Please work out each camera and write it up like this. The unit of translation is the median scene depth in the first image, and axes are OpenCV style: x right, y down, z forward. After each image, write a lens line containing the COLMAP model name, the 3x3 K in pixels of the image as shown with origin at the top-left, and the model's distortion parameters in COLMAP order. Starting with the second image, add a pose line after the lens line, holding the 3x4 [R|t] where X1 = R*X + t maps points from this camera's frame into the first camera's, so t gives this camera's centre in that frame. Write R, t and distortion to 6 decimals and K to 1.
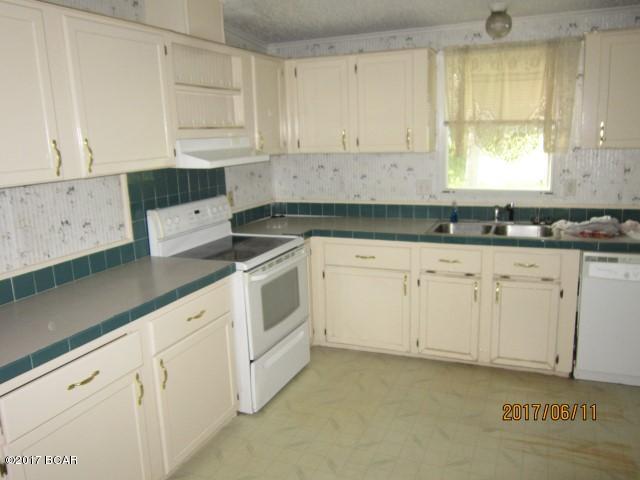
lens RADIAL K [[525.5, 0, 320.0], [0, 525.5, 240.0], [0, 0, 1]] dist [-0.040245, 0.018298]
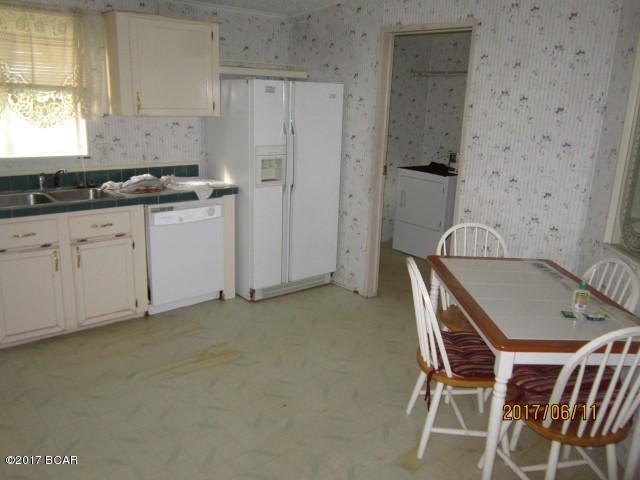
lens RADIAL K [[525.5, 0, 320.0], [0, 525.5, 240.0], [0, 0, 1]] dist [-0.040245, 0.018298]
pose [[0.461202, -0.181151, 0.868607, -0.309457], [0.124714, 0.982454, 0.138676, -0.013925], [-0.878487, 0.044370, 0.475701, 0.094735]]
